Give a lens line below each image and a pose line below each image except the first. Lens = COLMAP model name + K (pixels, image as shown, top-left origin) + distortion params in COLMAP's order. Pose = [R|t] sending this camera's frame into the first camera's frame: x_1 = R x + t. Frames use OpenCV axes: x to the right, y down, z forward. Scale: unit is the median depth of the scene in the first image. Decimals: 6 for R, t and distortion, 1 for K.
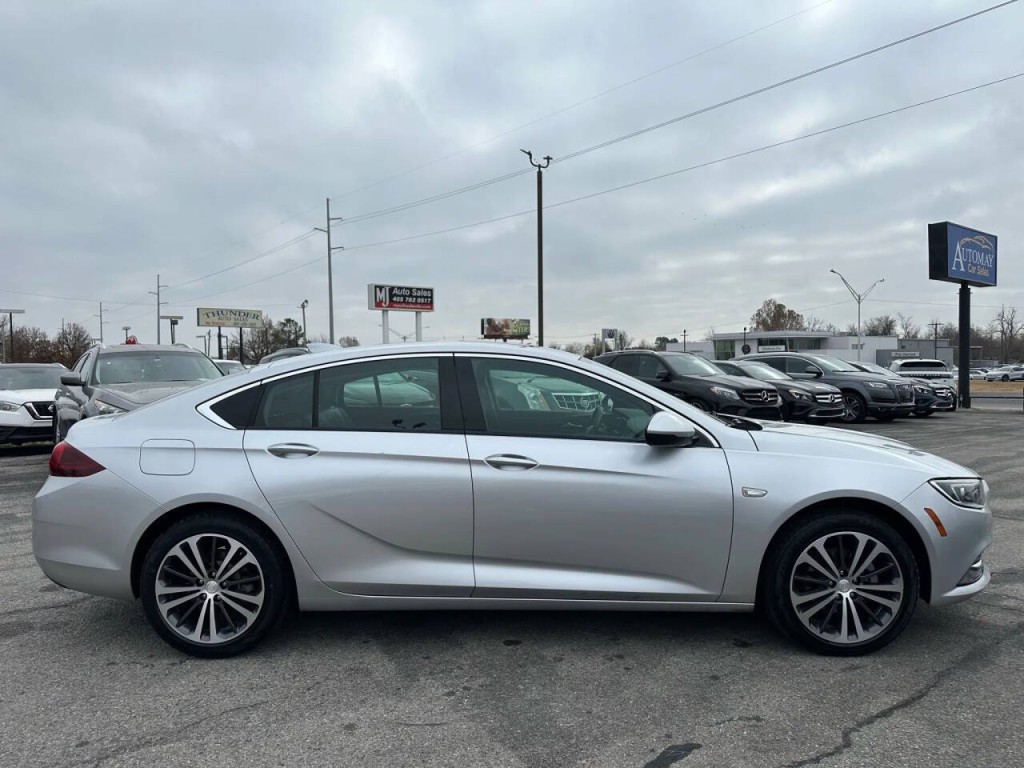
lens RADIAL K [[720.2, 0, 506.1], [0, 720.2, 381.0], [0, 0, 1]] dist [0.039087, -0.045135]
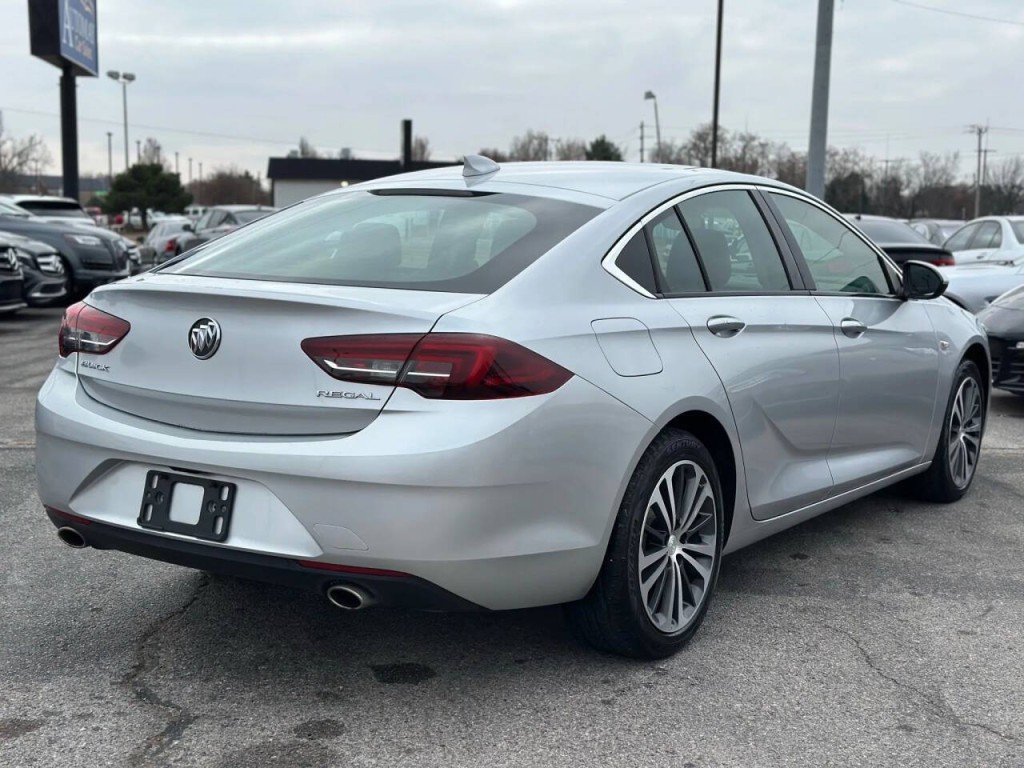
lens RADIAL K [[1409.5, 0, 511.4], [0, 1409.5, 396.0], [0, 0, 1]] dist [0.162192, -0.116597]
pose [[0.529608, -0.088958, 0.843565, -0.711596], [-0.004821, 0.994154, 0.107865, 0.009728], [-0.848229, -0.061193, 0.526083, 0.222647]]
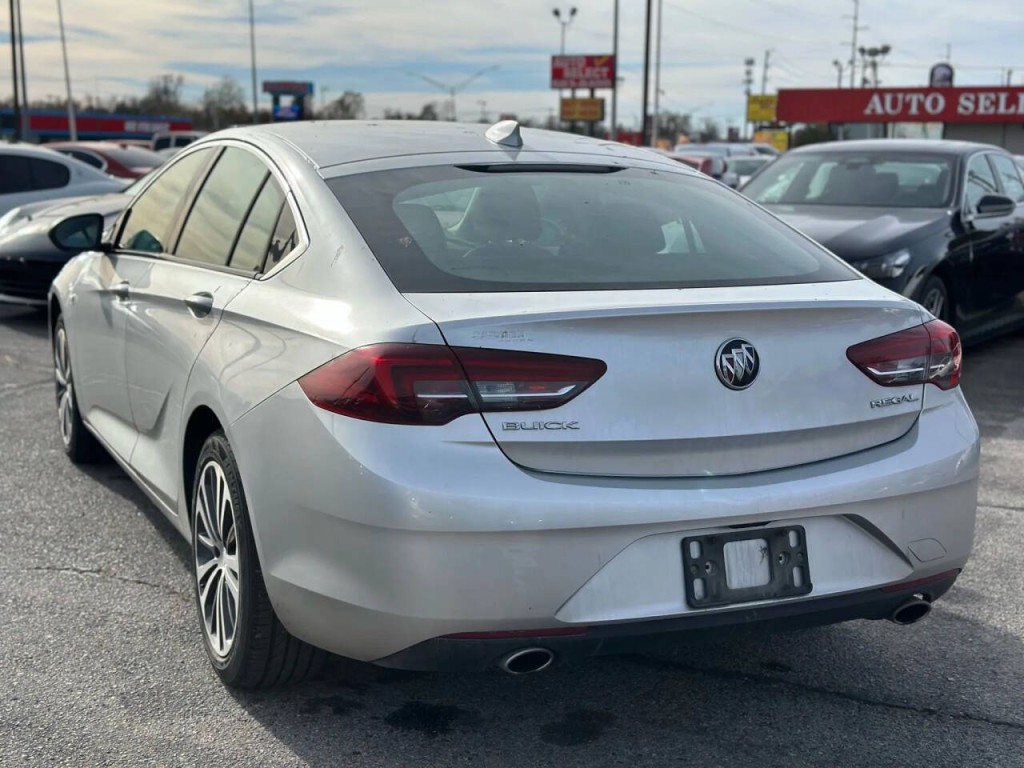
lens RADIAL K [[1470.3, 0, 454.0], [0, 1470.3, 380.3], [0, 0, 1]] dist [0.021467, 0.011350]
pose [[-0.388817, -0.149190, 0.909156, -0.702879], [0.017086, 0.985465, 0.169019, -0.026954], [-0.921157, 0.081251, -0.380616, 0.846811]]
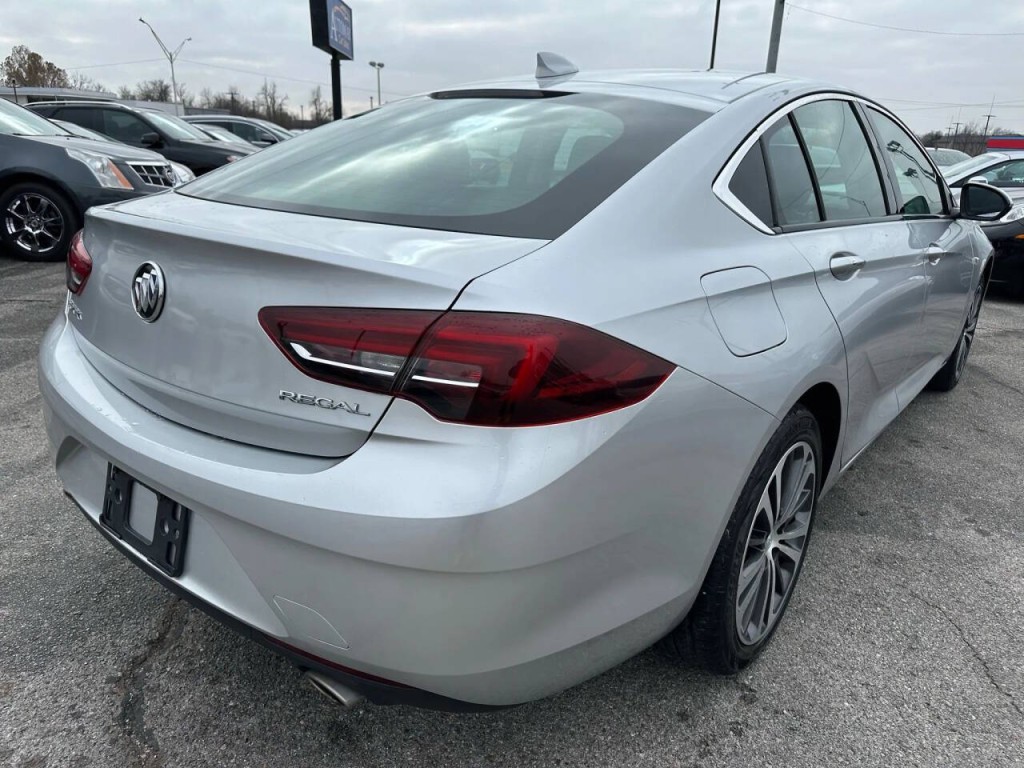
lens RADIAL K [[721.0, 0, 512.0], [0, 721.0, 384.0], [0, 0, 1]] dist [0.037407, -0.044911]
pose [[0.607719, -0.226391, 0.761199, -0.419629], [-0.016483, 0.954704, 0.297101, 0.010611], [-0.793981, -0.193100, 0.576460, 0.406787]]
